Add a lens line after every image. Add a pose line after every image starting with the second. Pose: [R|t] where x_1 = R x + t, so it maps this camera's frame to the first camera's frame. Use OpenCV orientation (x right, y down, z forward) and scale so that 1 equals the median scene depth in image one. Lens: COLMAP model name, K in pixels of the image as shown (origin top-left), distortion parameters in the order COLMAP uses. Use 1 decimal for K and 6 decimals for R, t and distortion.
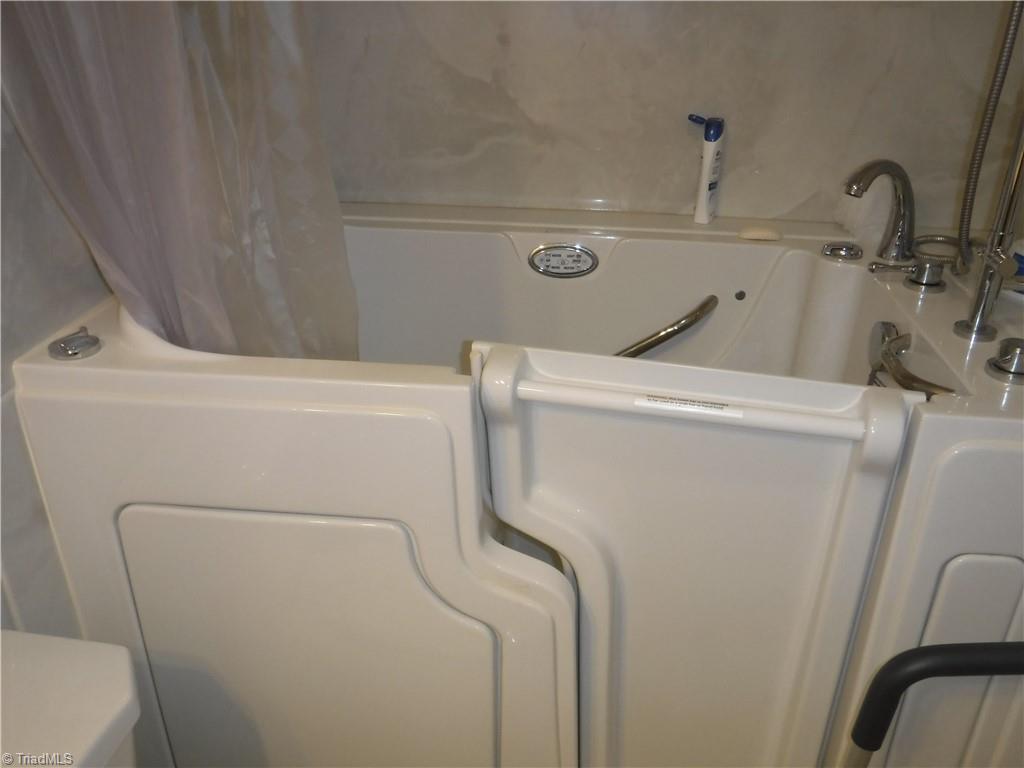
lens RADIAL K [[860.3, 0, 516.0], [0, 860.3, 383.5], [0, 0, 1]] dist [-0.083199, 0.055740]
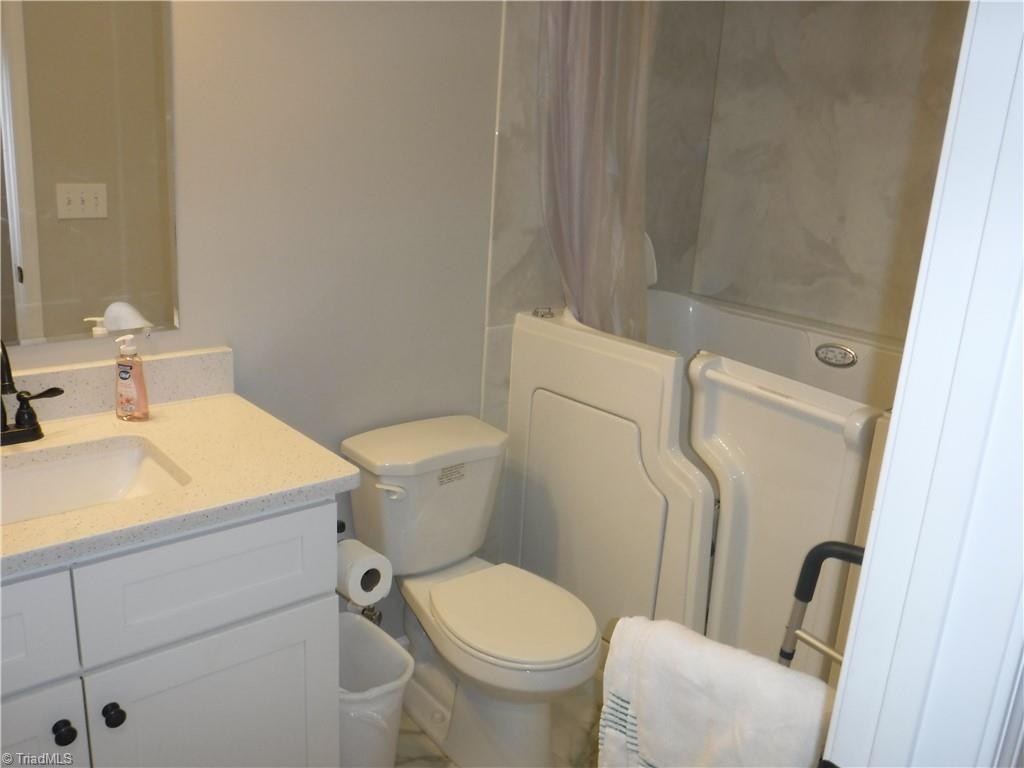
lens RADIAL K [[860.3, 0, 516.0], [0, 860.3, 383.5], [0, 0, 1]] dist [-0.083199, 0.055740]
pose [[0.728447, 0.217883, -0.649532, 0.904621], [-0.345893, 0.935338, -0.074162, 0.306437], [0.591374, 0.278692, 0.756708, -0.691050]]
